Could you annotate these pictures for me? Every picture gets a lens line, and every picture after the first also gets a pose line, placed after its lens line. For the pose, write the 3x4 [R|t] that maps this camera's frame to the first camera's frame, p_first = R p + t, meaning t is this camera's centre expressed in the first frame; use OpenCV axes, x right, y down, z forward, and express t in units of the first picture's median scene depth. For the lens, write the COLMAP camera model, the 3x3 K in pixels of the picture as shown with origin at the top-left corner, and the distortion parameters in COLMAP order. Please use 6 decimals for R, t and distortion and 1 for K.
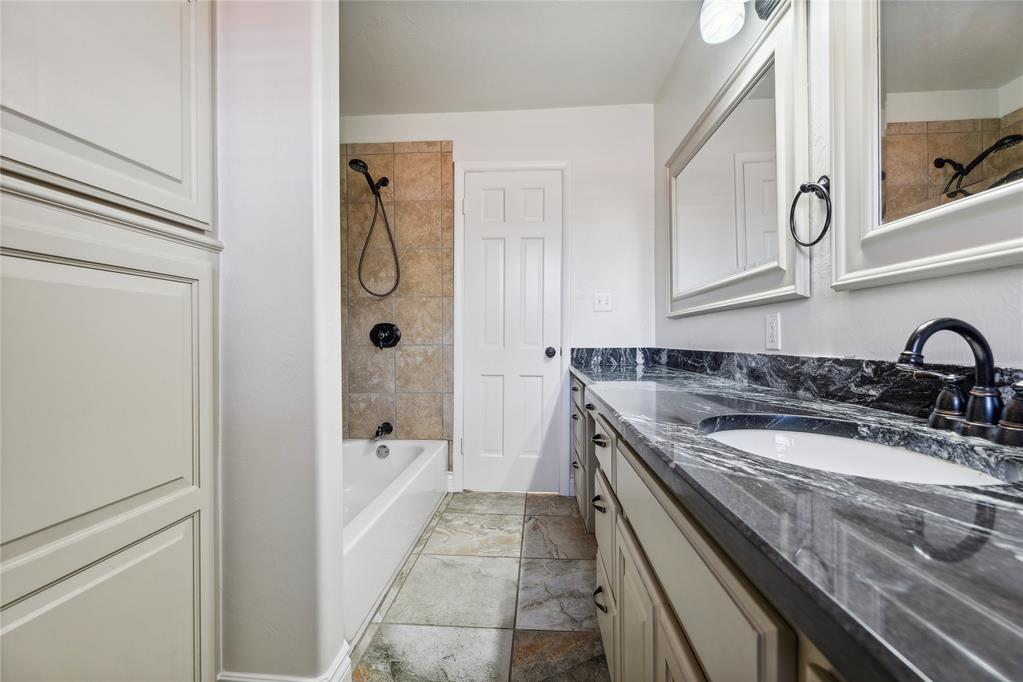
lens RADIAL K [[416.5, 0, 510.2], [0, 416.5, 341.1], [0, 0, 1]] dist [-0.001425, 0.000045]
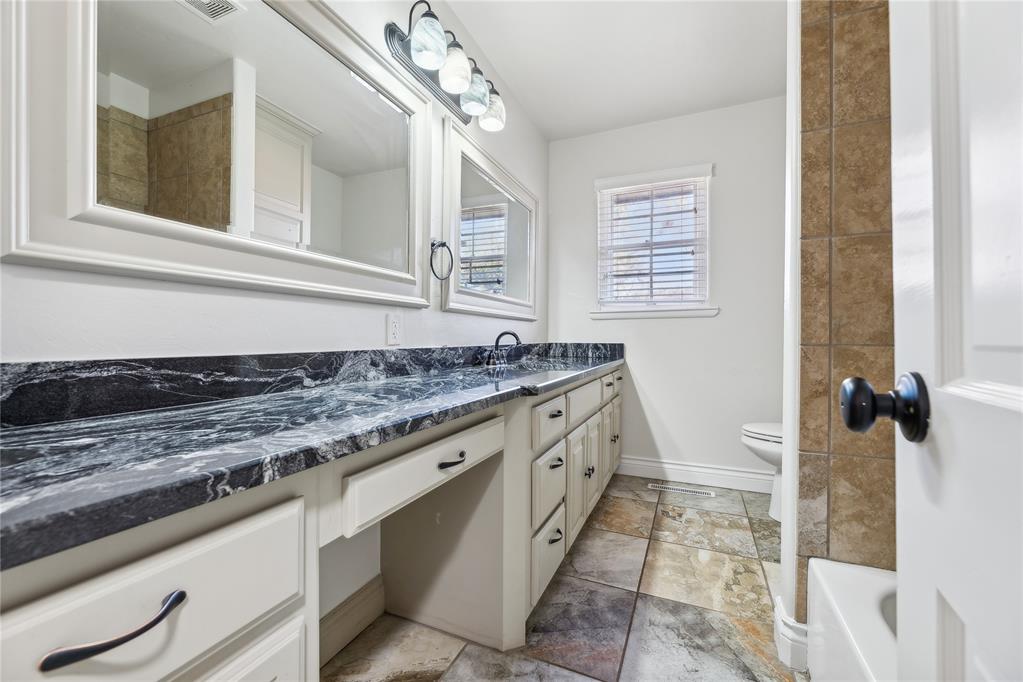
lens RADIAL K [[416.5, 0, 509.3], [0, 416.5, 336.8], [0, 0, 1]] dist [-0.001425, 0.000045]
pose [[-0.939401, 0.002341, 0.342811, -0.092543], [0.001259, 0.999993, -0.003379, 0.001642], [-0.342817, -0.002743, -0.939398, 2.289193]]
